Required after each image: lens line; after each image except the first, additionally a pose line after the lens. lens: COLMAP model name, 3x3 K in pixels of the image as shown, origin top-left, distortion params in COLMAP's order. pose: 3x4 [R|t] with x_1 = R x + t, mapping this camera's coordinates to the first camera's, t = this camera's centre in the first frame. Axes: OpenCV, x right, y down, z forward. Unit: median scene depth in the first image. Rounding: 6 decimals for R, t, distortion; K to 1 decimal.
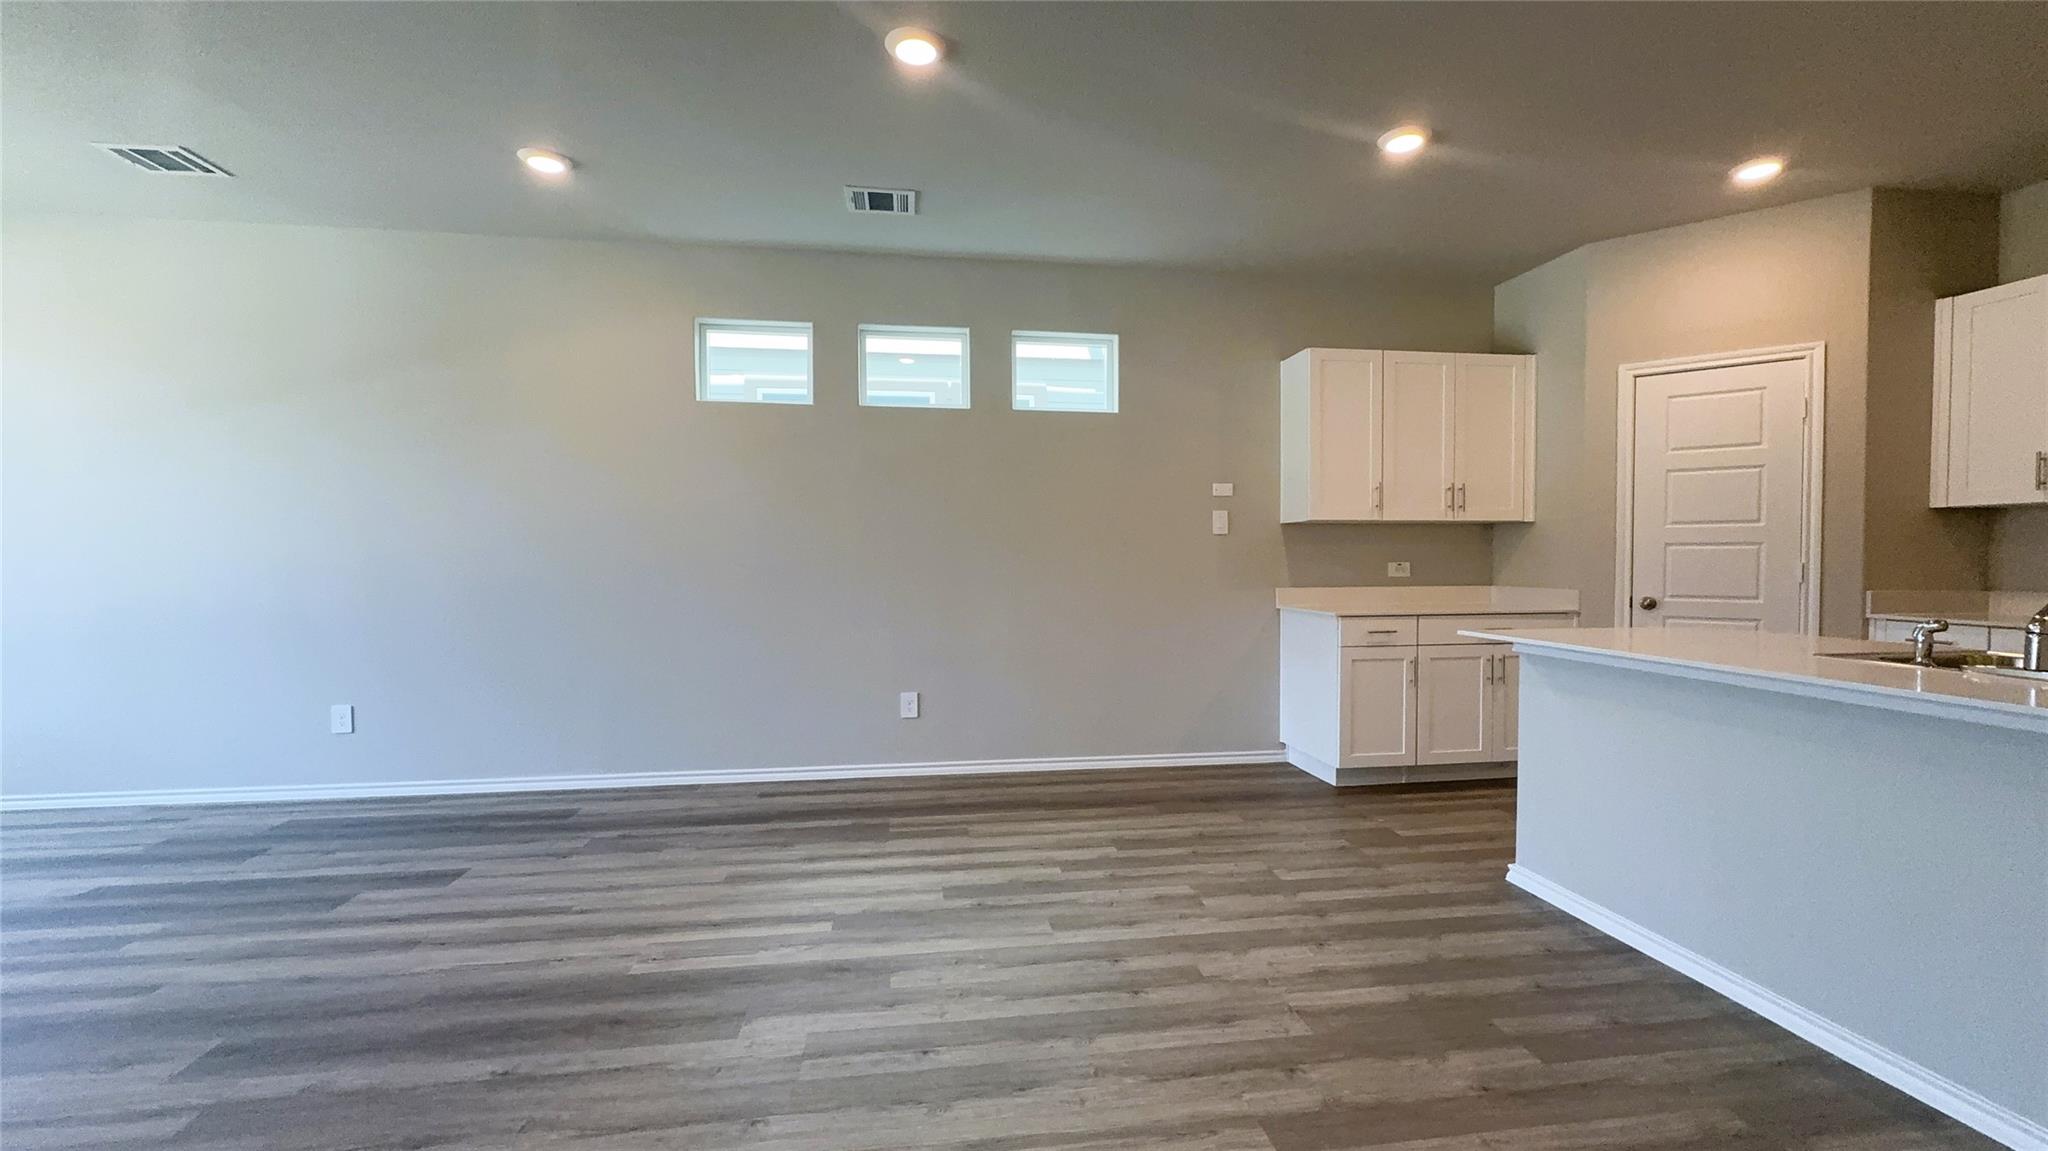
lens RADIAL K [[820.5, 0, 1024.0], [0, 820.5, 575.5], [0, 0, 1]] dist [-0.000090, 0.000062]
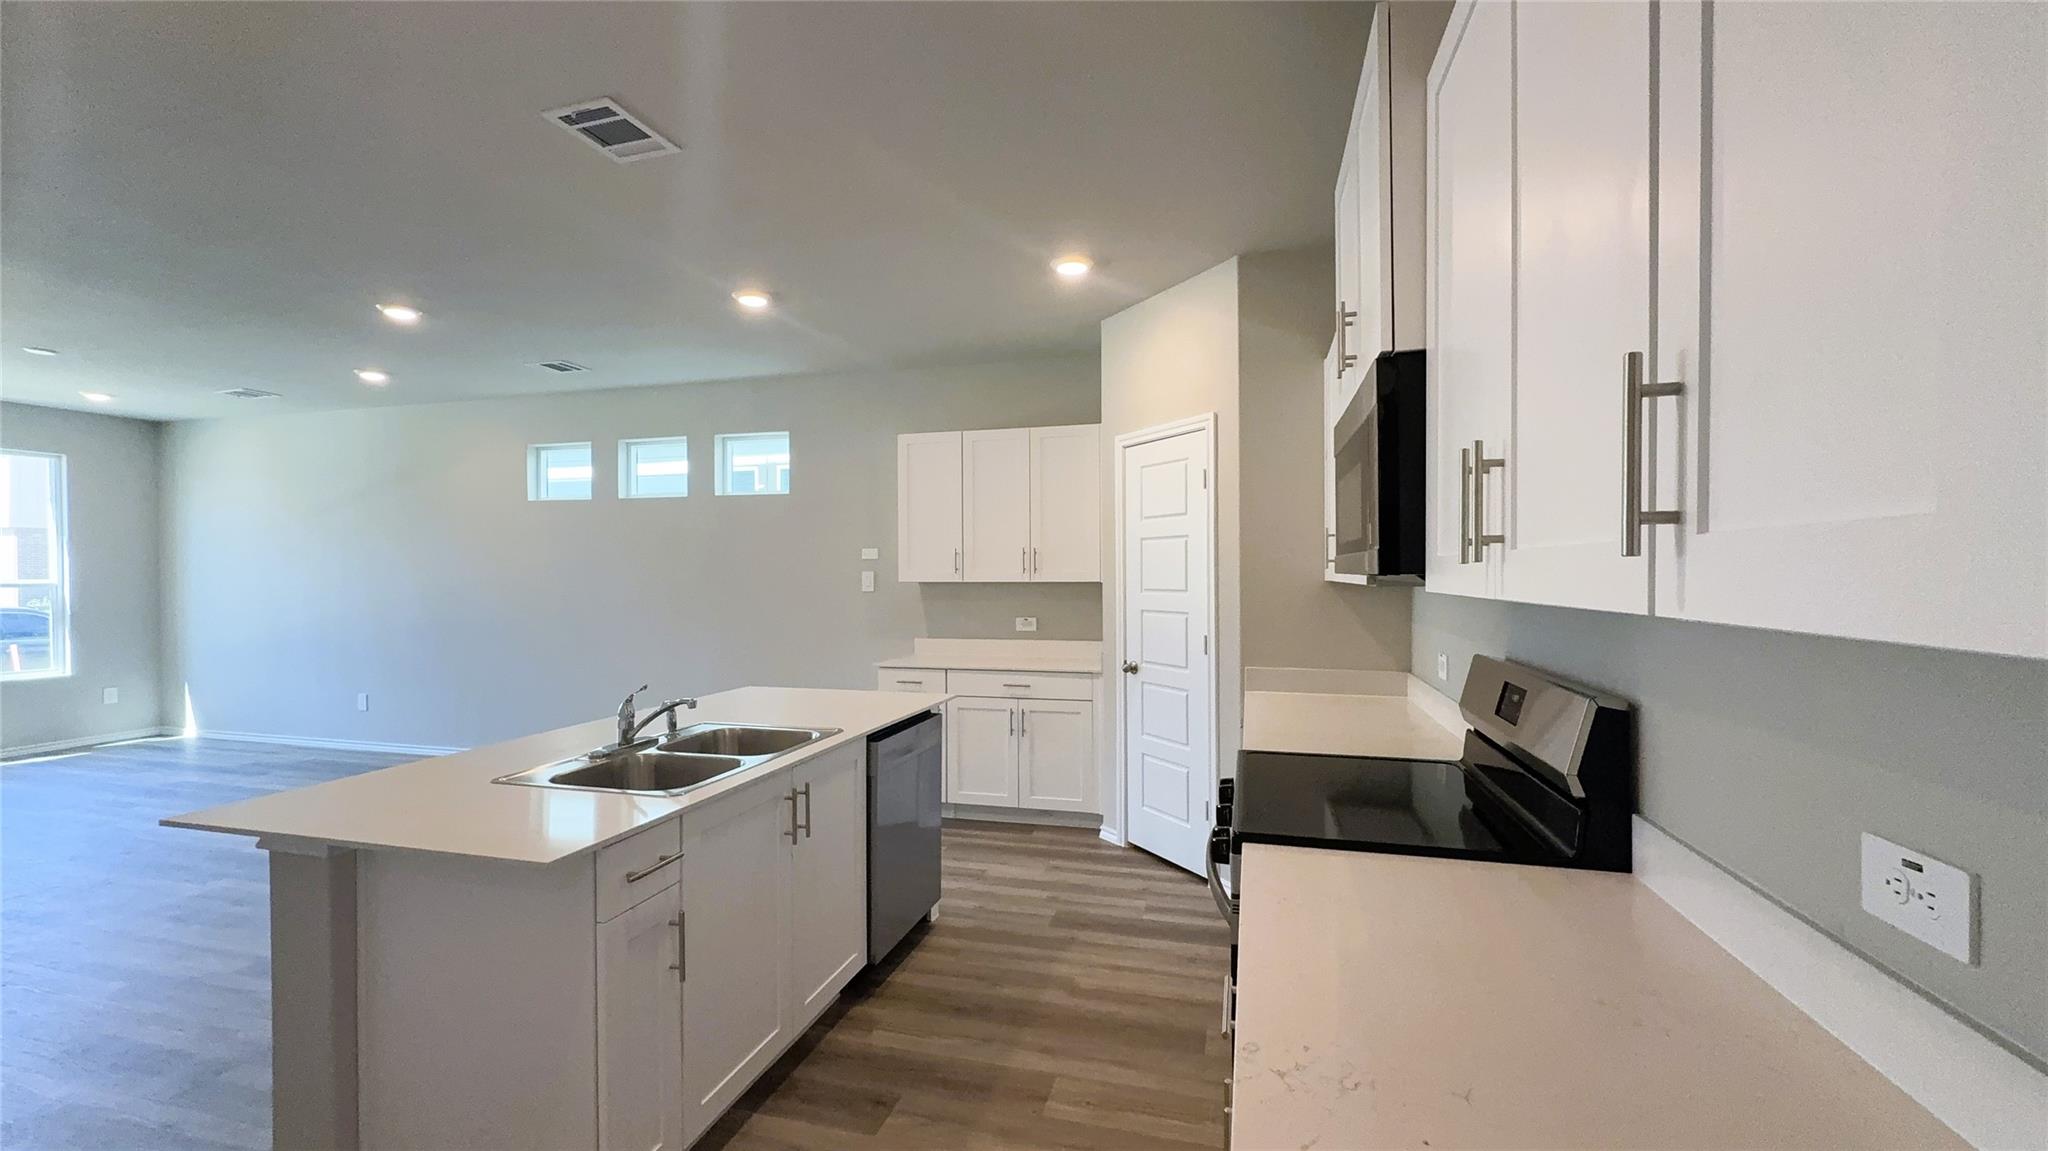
lens RADIAL K [[820.5, 0, 1024.0], [0, 820.5, 575.5], [0, 0, 1]] dist [-0.000090, 0.000062]
pose [[0.917138, 0.000072, -0.398570, 1.043726], [-0.007037, 0.999847, -0.016013, -0.063806], [0.398508, 0.017491, 0.916998, 0.005894]]
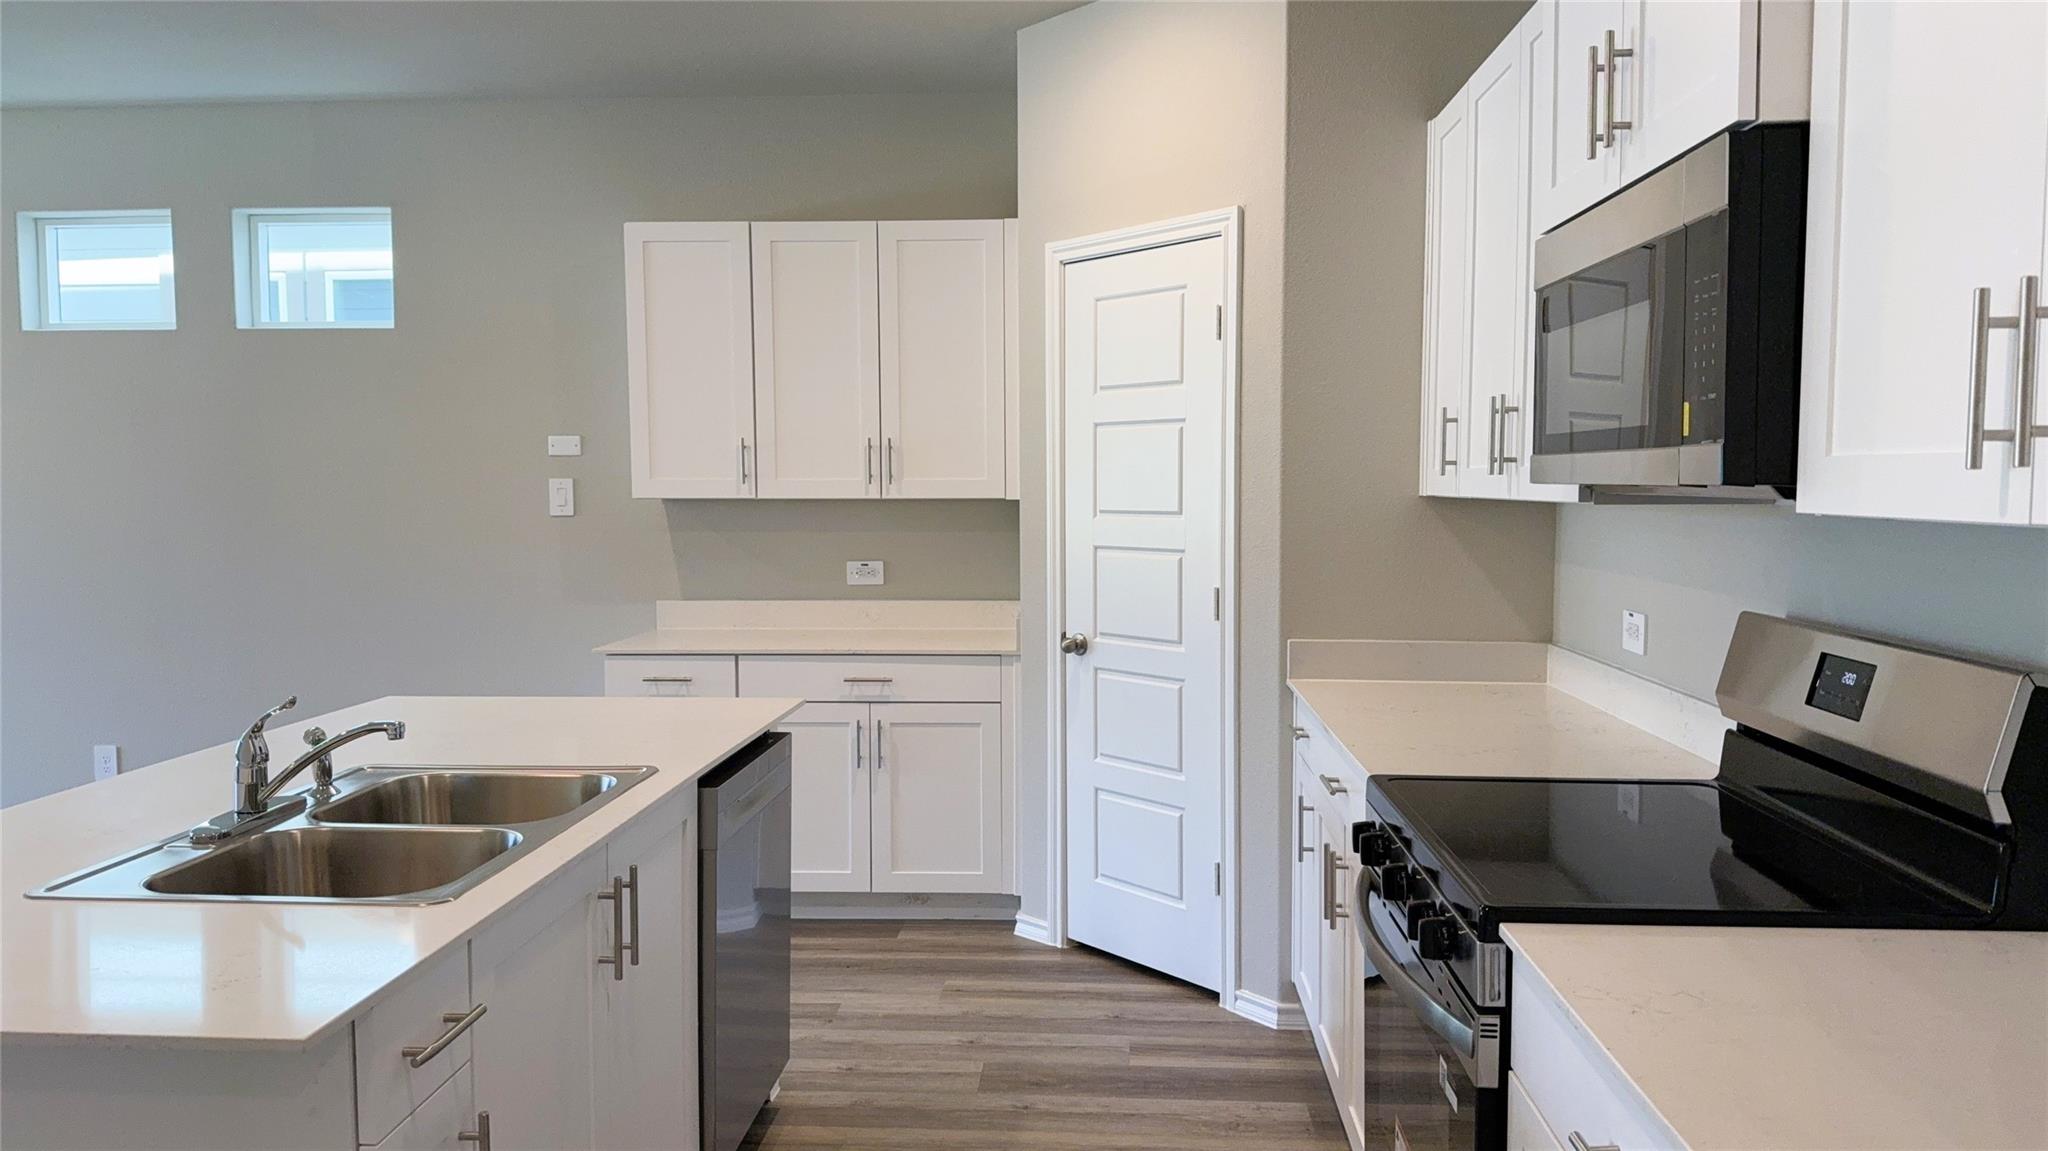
lens RADIAL K [[1422.4, 0, 1024.0], [0, 1422.4, 575.5], [0, 0, 1]] dist [0.162710, -0.334247]
pose [[0.978790, 0.013515, -0.204420, 0.934381], [-0.004559, 0.999011, 0.044220, -0.062778], [0.204815, -0.042350, 0.977884, -0.027556]]
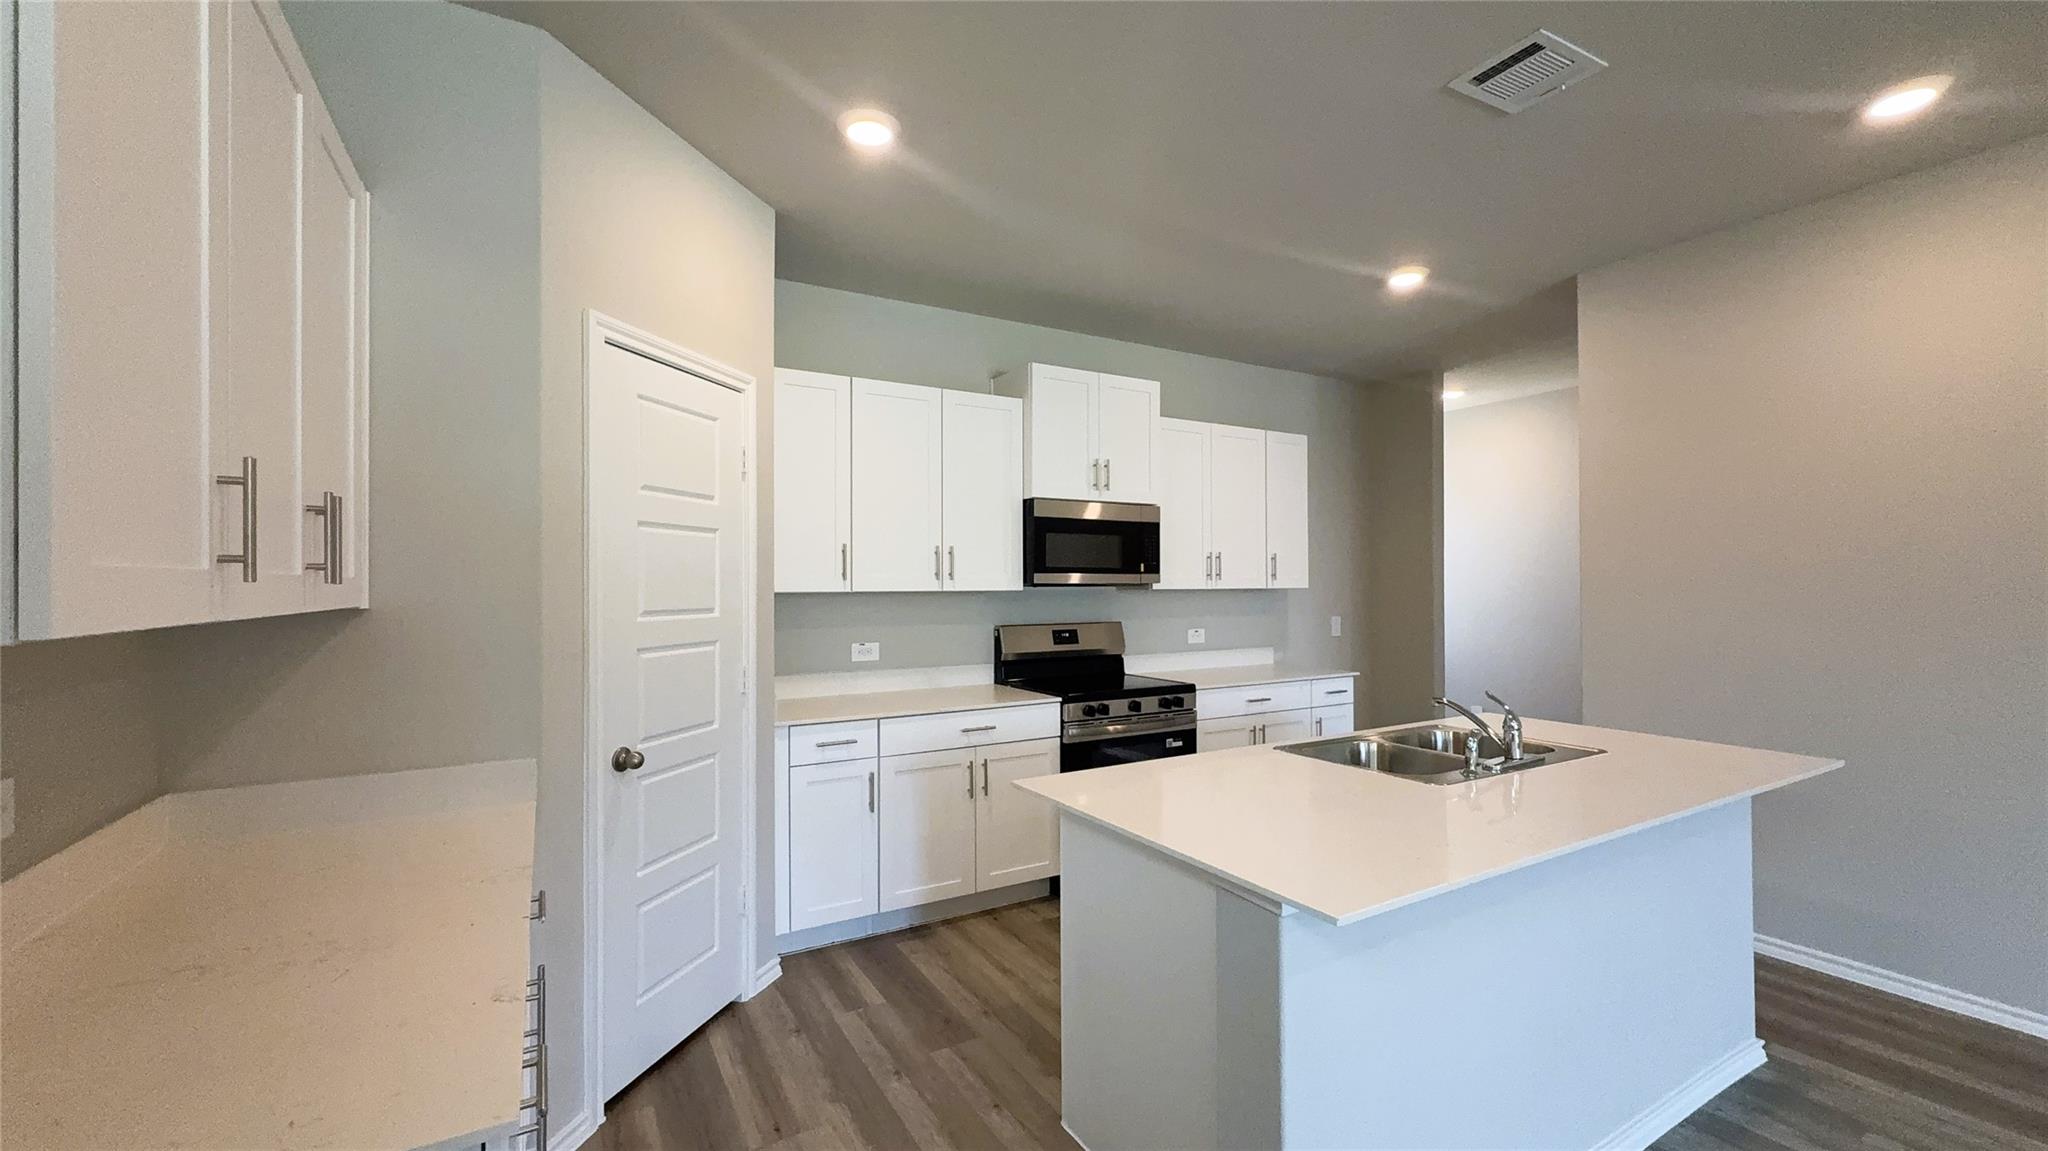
lens RADIAL K [[820.5, 0, 1024.0], [0, 820.5, 575.5], [0, 0, 1]] dist [-0.000090, 0.000062]
pose [[-0.375025, 0.017502, 0.926849, 0.147163], [0.027528, 0.999591, -0.007736, -0.078109], [-0.926606, 0.022613, -0.375354, 0.953768]]
